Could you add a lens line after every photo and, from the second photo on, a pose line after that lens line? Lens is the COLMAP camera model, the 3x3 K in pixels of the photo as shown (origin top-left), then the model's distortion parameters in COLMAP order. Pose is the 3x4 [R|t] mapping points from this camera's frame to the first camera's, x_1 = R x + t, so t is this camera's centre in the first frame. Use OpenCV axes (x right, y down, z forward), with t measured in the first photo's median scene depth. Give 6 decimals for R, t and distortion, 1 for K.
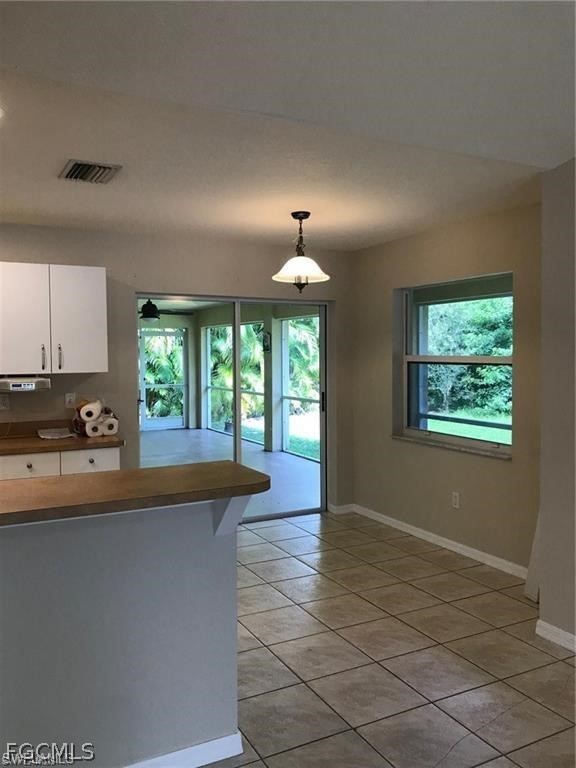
lens RADIAL K [[620.3, 0, 293.3], [0, 620.3, 382.2], [0, 0, 1]] dist [0.007495, -0.012264]
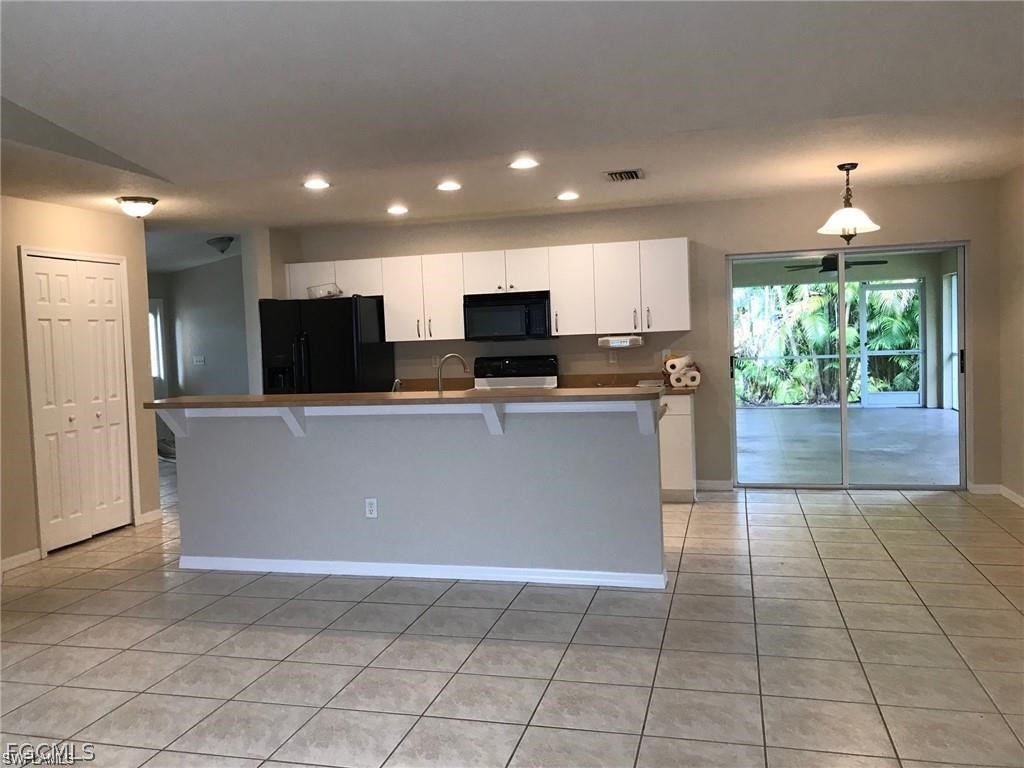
lens RADIAL K [[827.1, 0, 510.1], [0, 827.1, 380.7], [0, 0, 1]] dist [0.007495, -0.012264]
pose [[0.727597, 0.014760, -0.685846, 0.507578], [0.004991, 0.999628, 0.026809, 0.034521], [0.685987, -0.022929, 0.727253, -0.328998]]
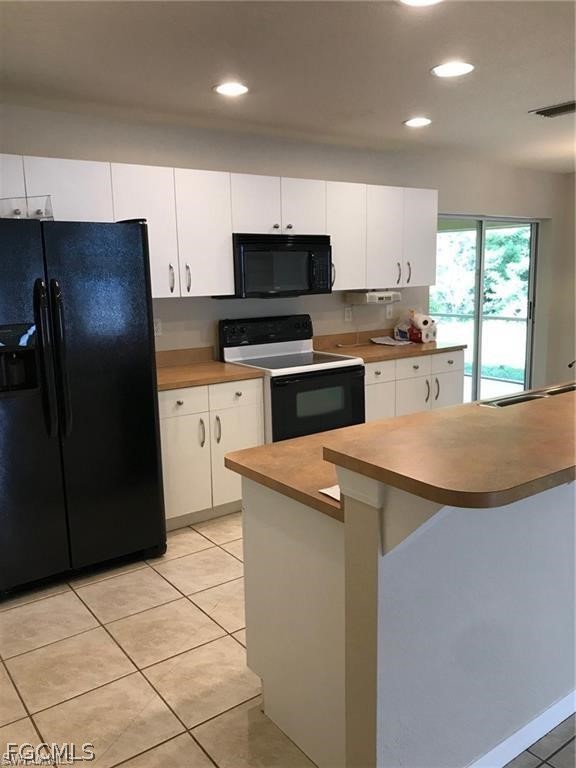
lens RADIAL K [[620.3, 0, 288.1], [0, 620.3, 383.8], [0, 0, 1]] dist [0.007495, -0.012264]
pose [[0.991998, -0.040230, 0.119672, -0.720208], [0.024467, 0.991162, 0.130382, 0.007611], [-0.123860, -0.126411, 0.984215, -0.105932]]
